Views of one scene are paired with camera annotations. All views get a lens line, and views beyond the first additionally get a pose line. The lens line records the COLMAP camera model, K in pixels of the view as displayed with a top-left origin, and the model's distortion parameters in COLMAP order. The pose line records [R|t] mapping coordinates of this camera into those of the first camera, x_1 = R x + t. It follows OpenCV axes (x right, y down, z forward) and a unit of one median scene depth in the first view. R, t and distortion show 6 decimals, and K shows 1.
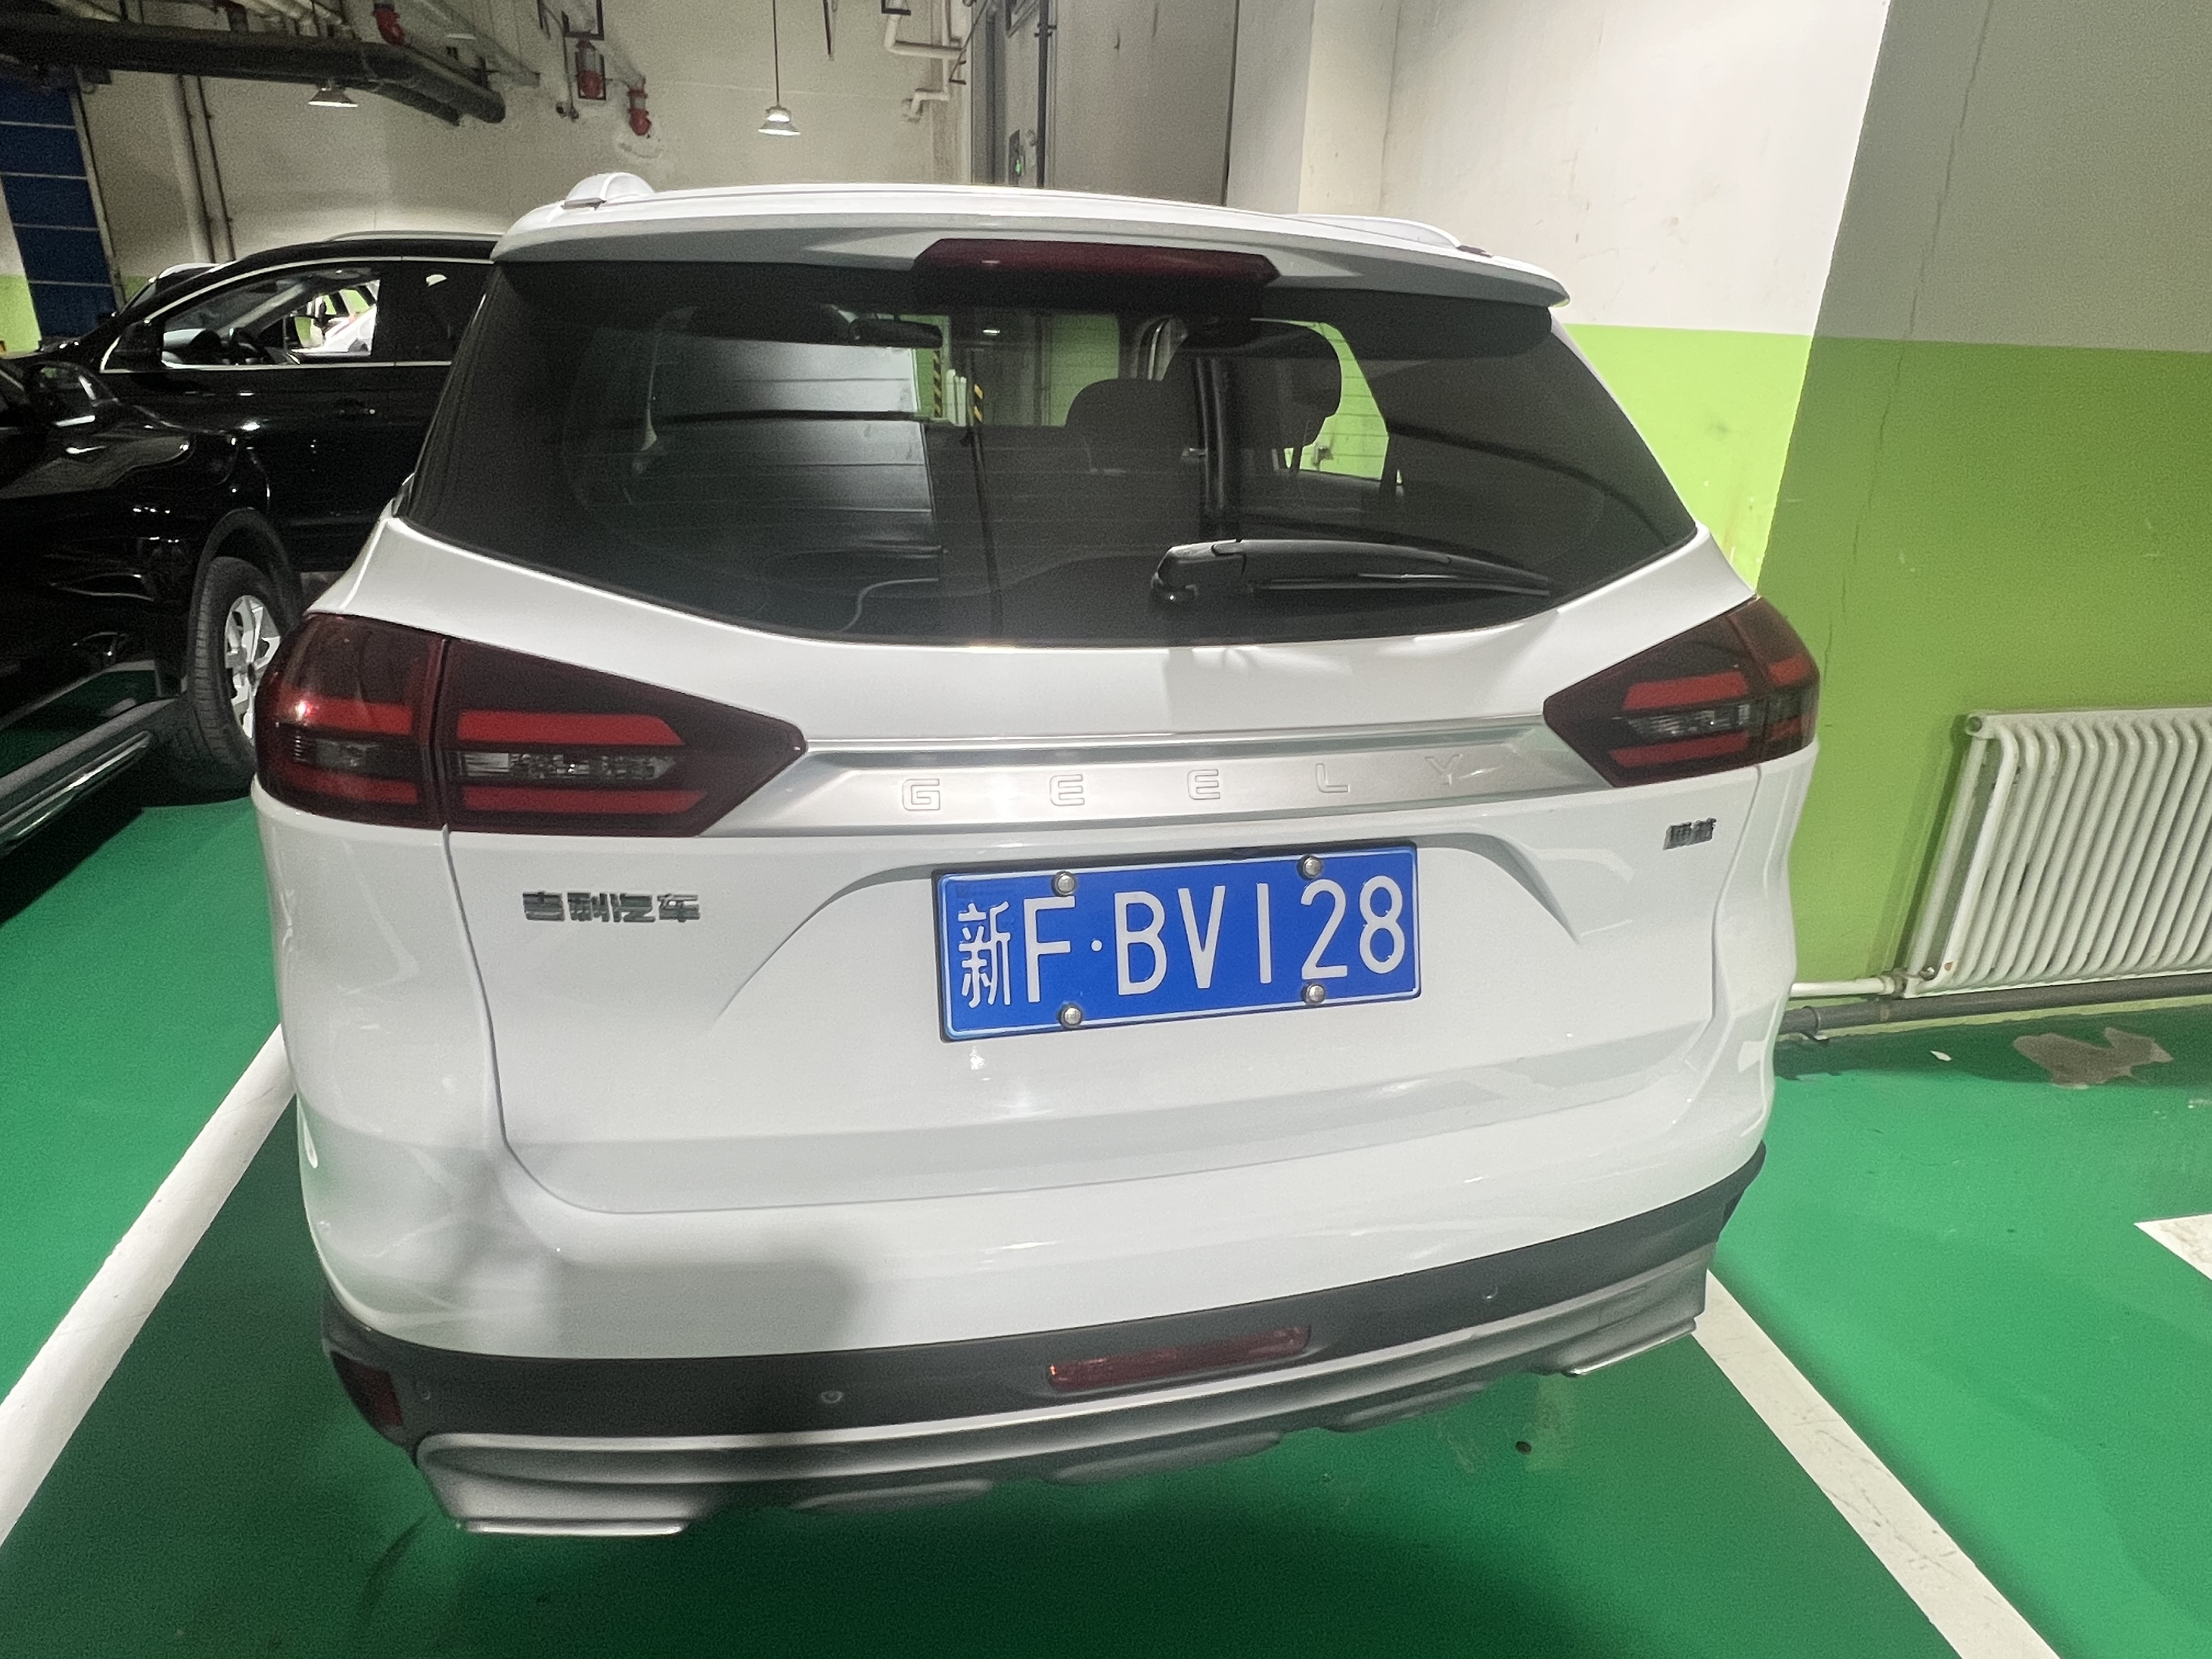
lens RADIAL K [[1317.1, 0, 1099.6], [0, 1317.1, 841.4], [0, 0, 1]] dist [0.006505, -0.006768]
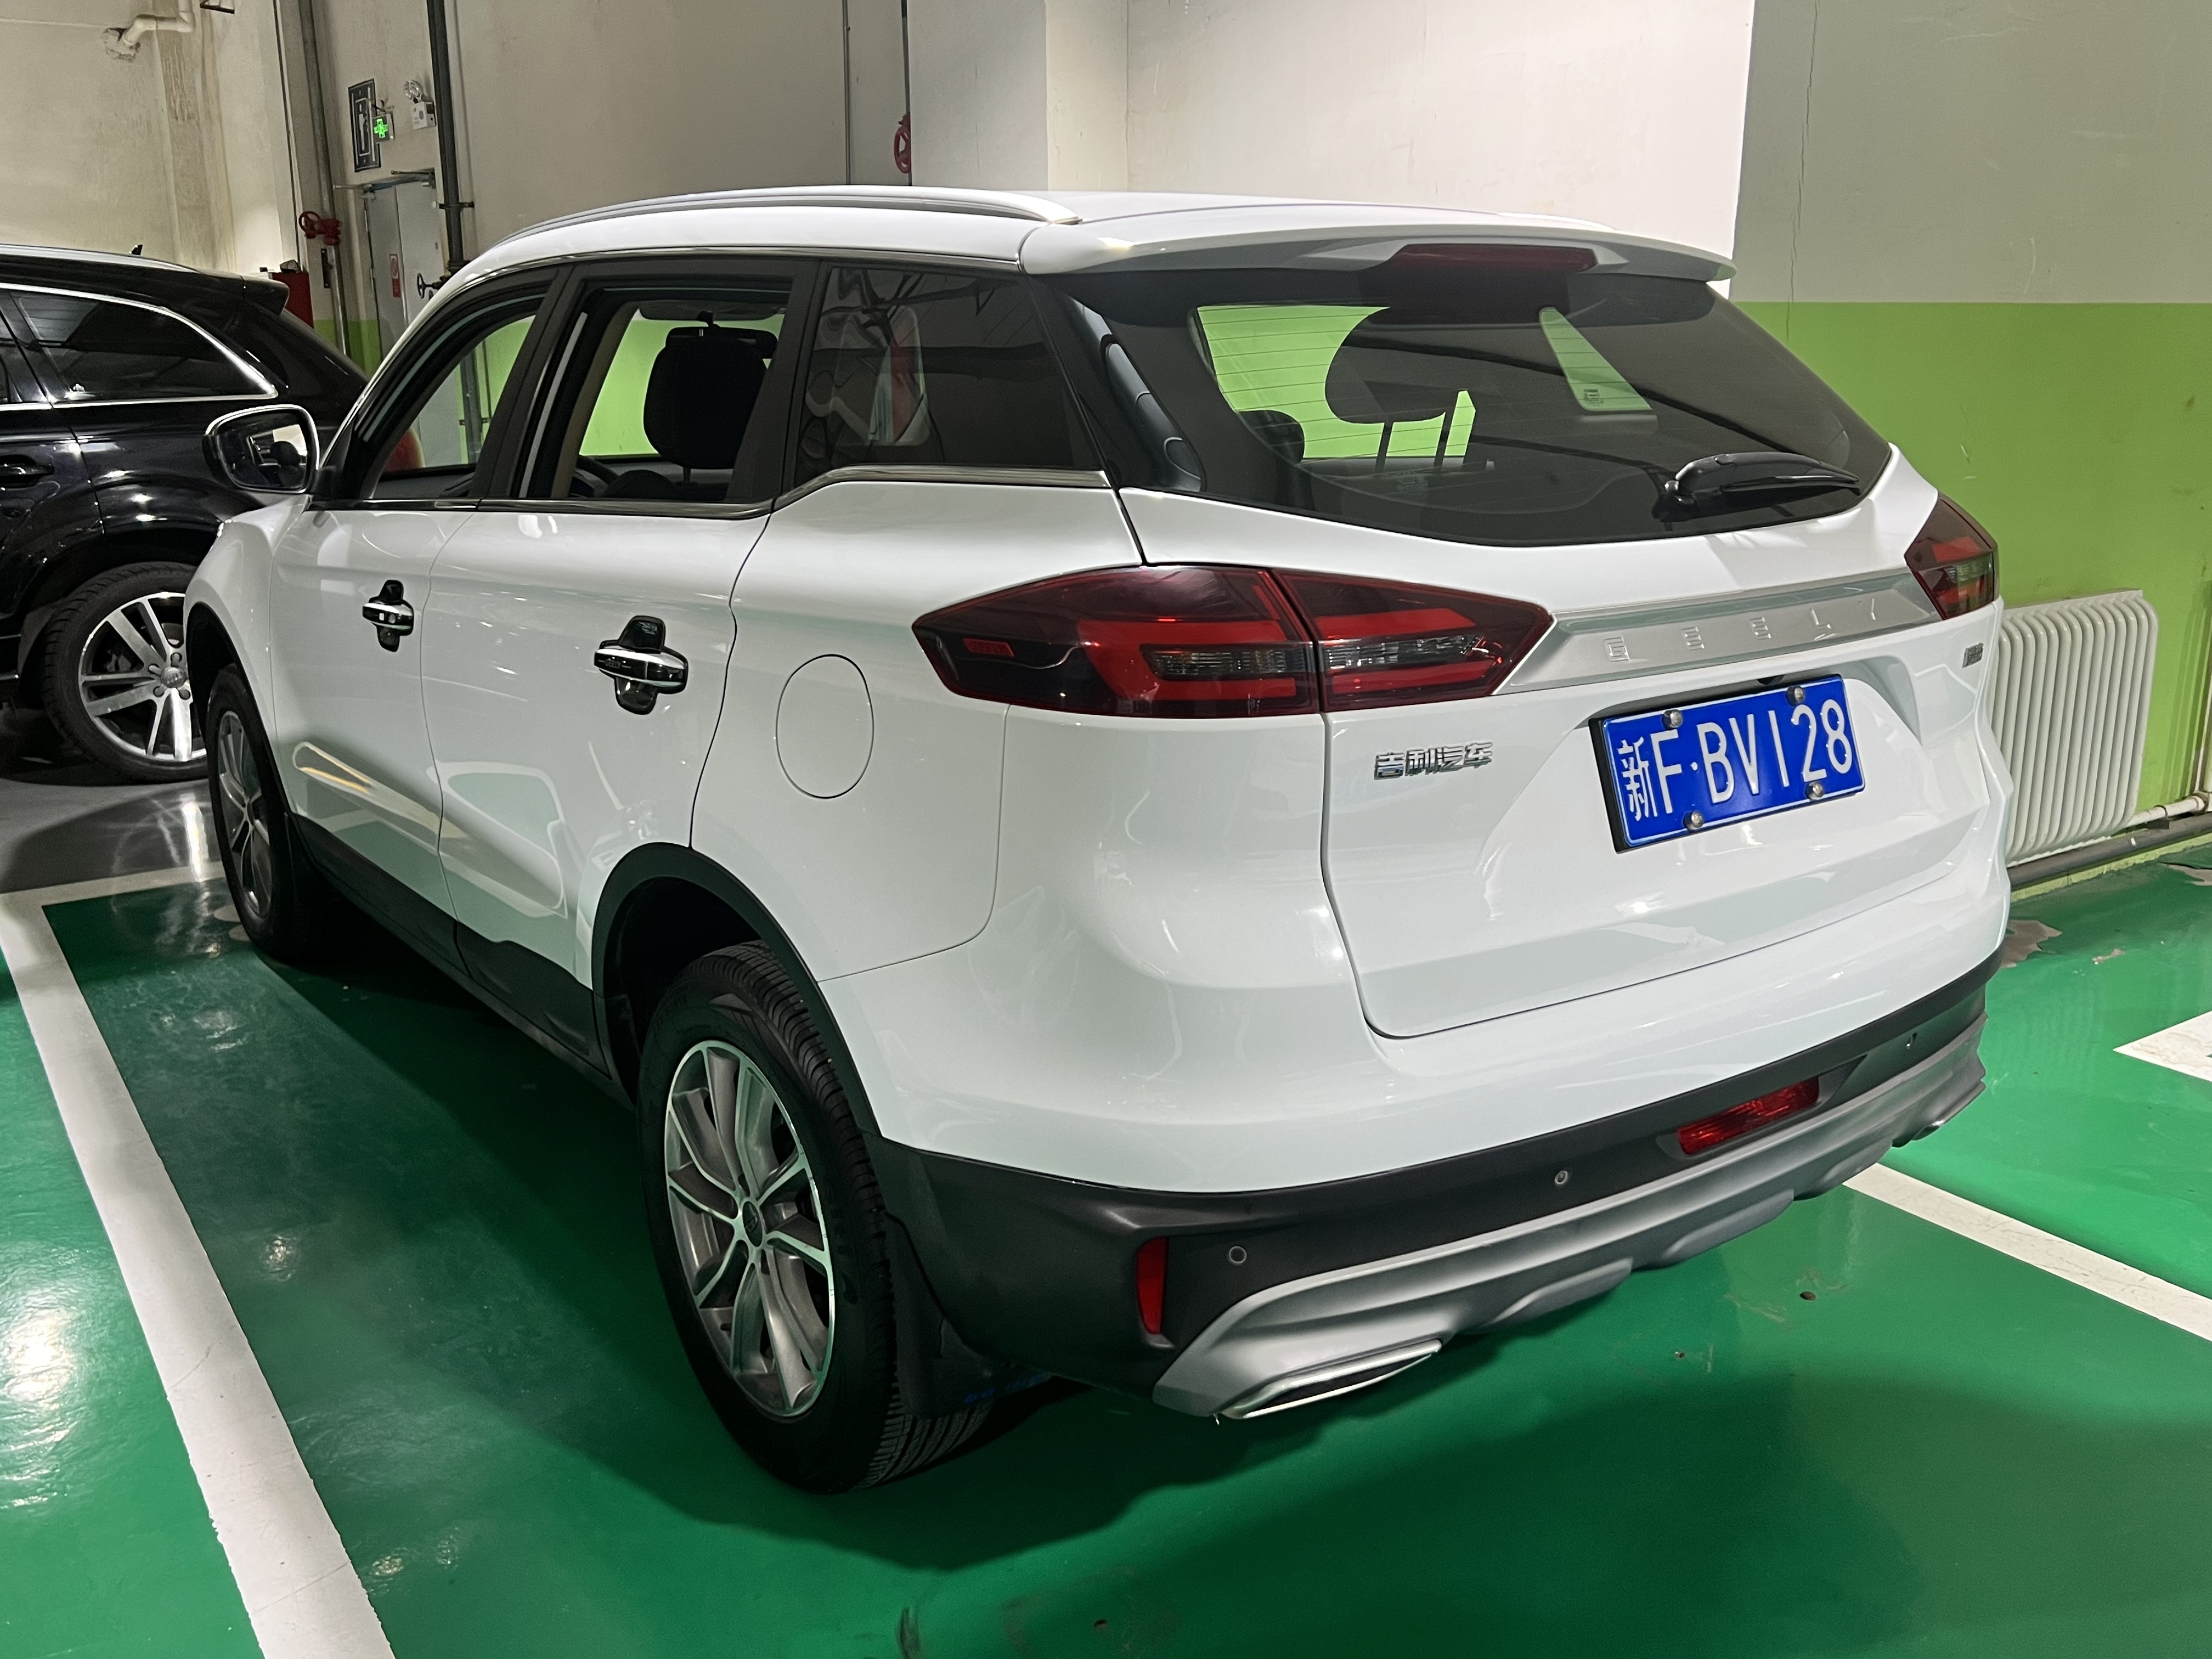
lens RADIAL K [[1922.2, 0, 1105.4], [0, 1922.2, 816.2], [0, 0, 1]] dist [0.033526, -0.025087]
pose [[0.920426, -0.134126, 0.367188, -1.177573], [0.178569, 0.979830, -0.089705, 0.184652], [-0.347750, 0.148135, 0.925811, -0.512695]]
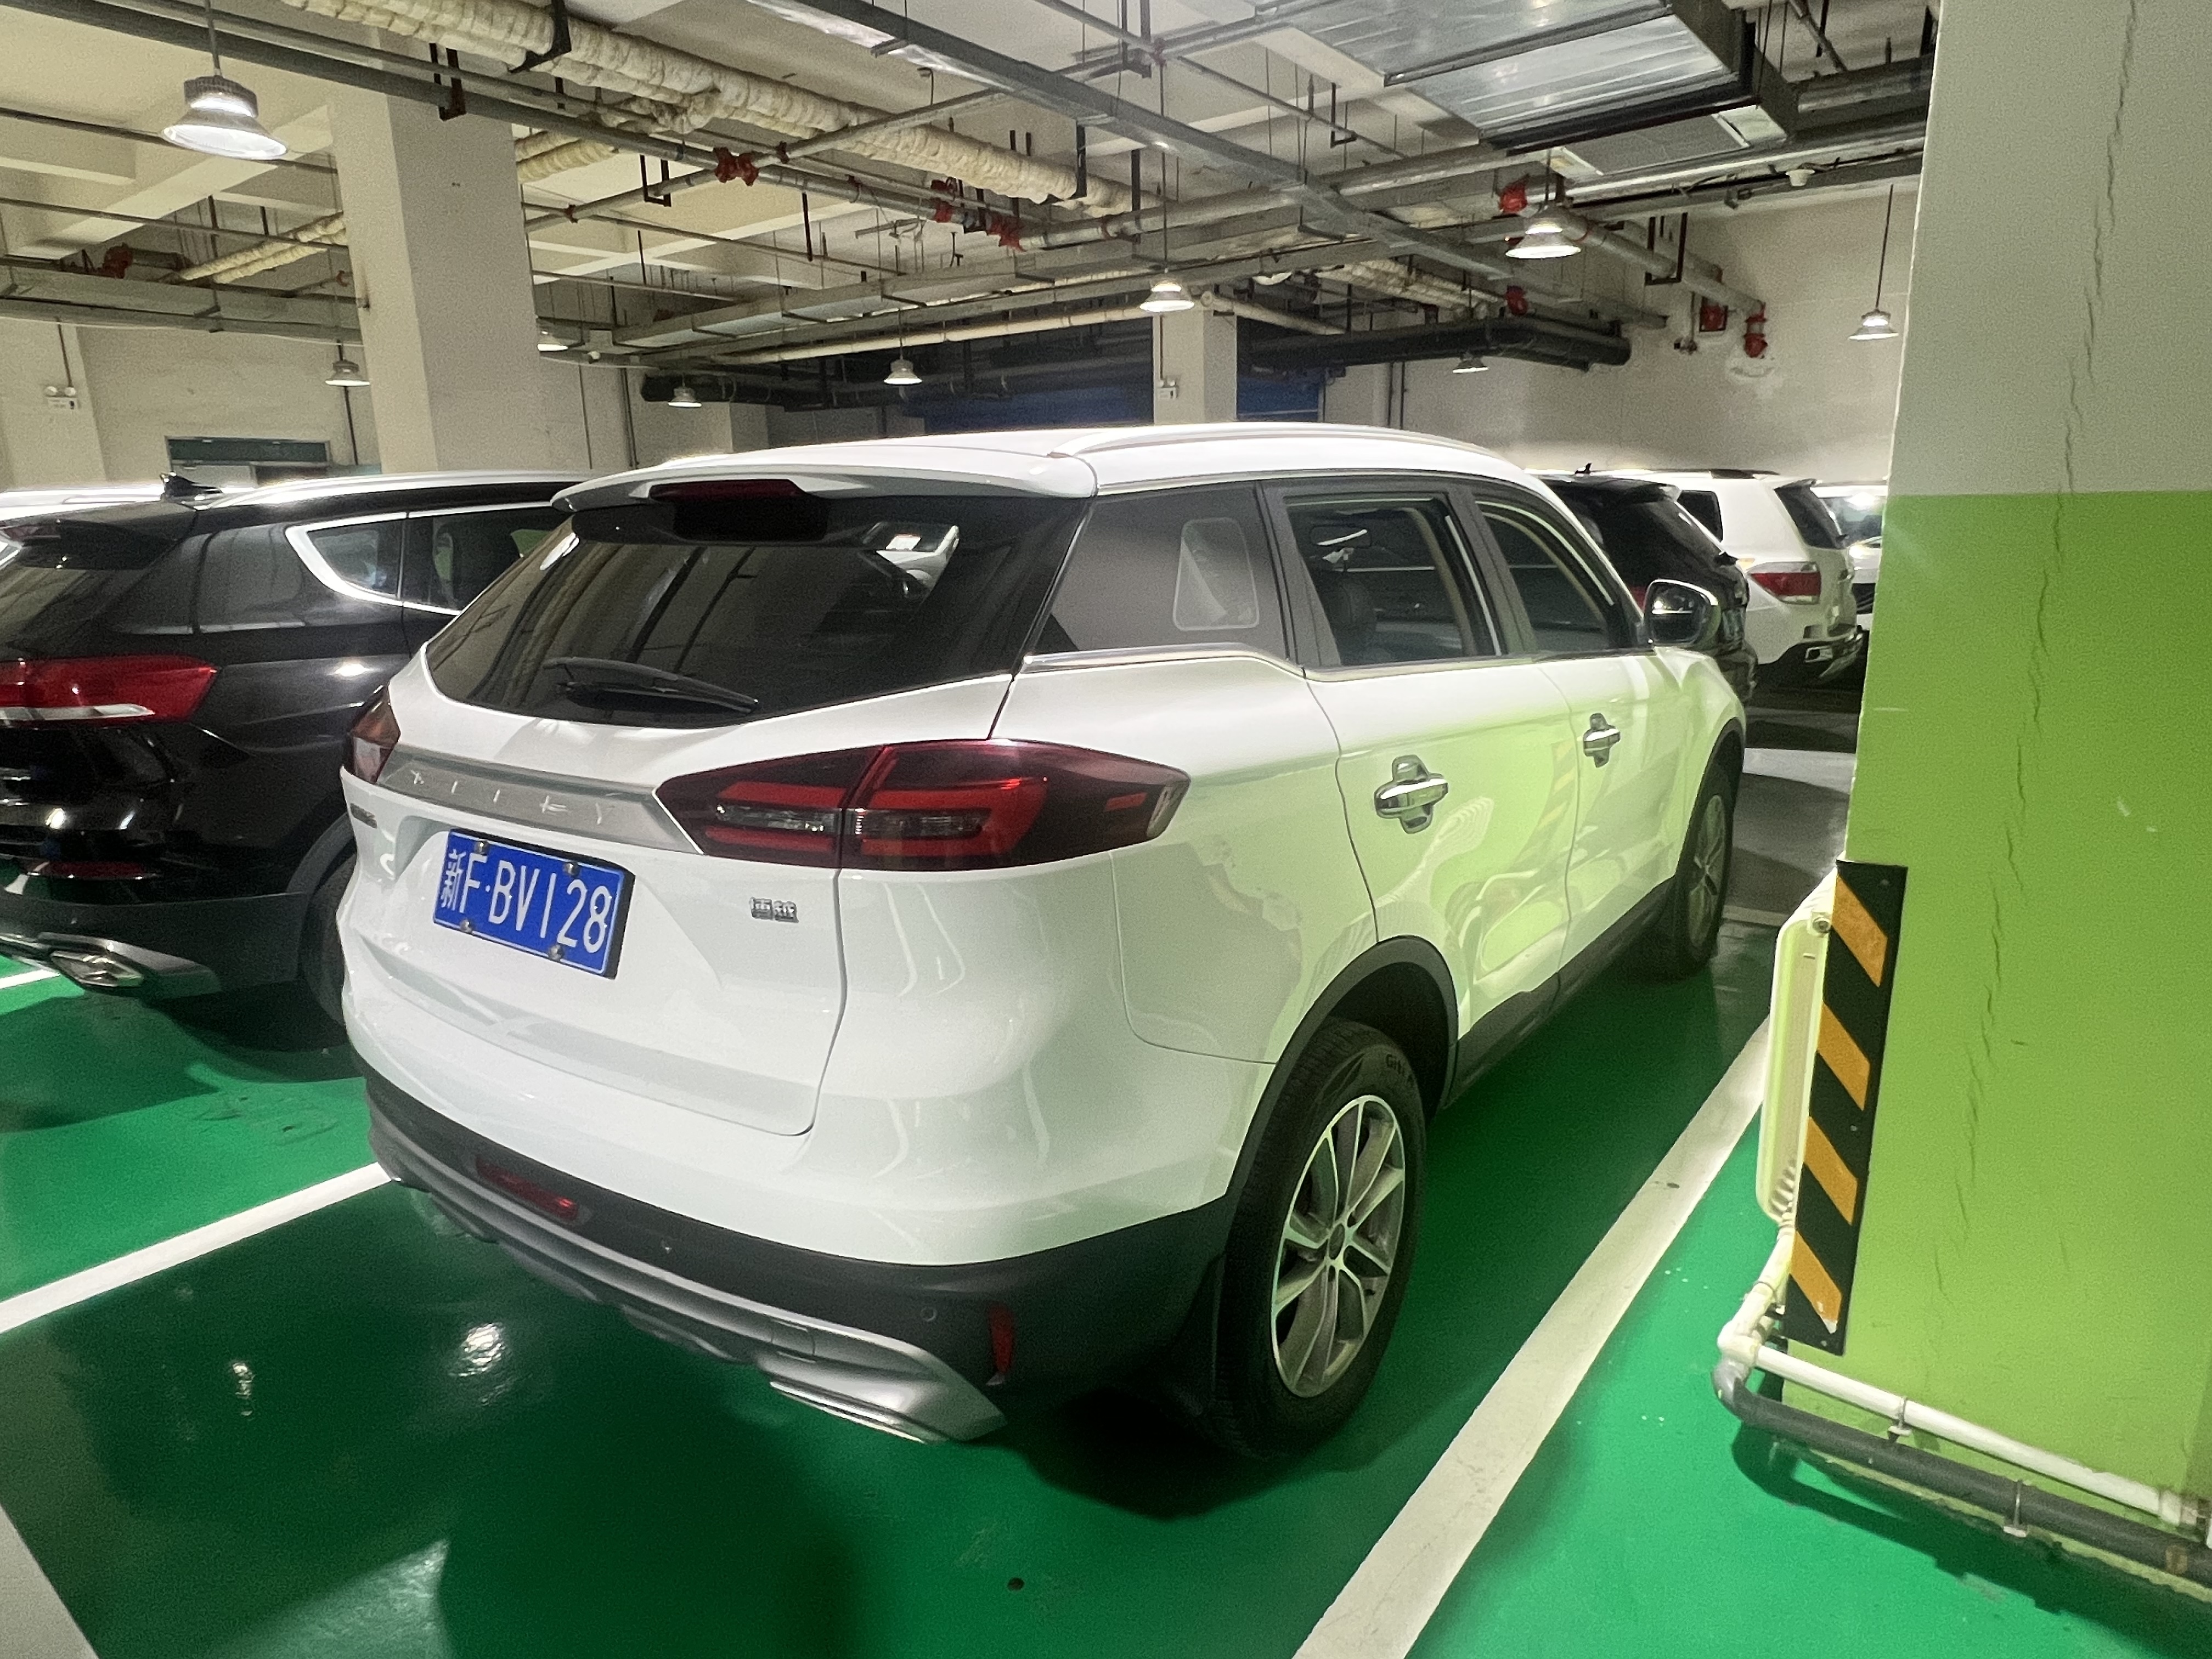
lens RADIAL K [[1317.1, 0, 1106.0], [0, 1317.1, 829.4], [0, 0, 1]] dist [0.006505, -0.006768]
pose [[0.644937, 0.131028, -0.752919, 1.668640], [-0.247262, 0.967979, -0.043346, -0.108993], [0.723130, 0.214124, 0.656684, 0.436892]]
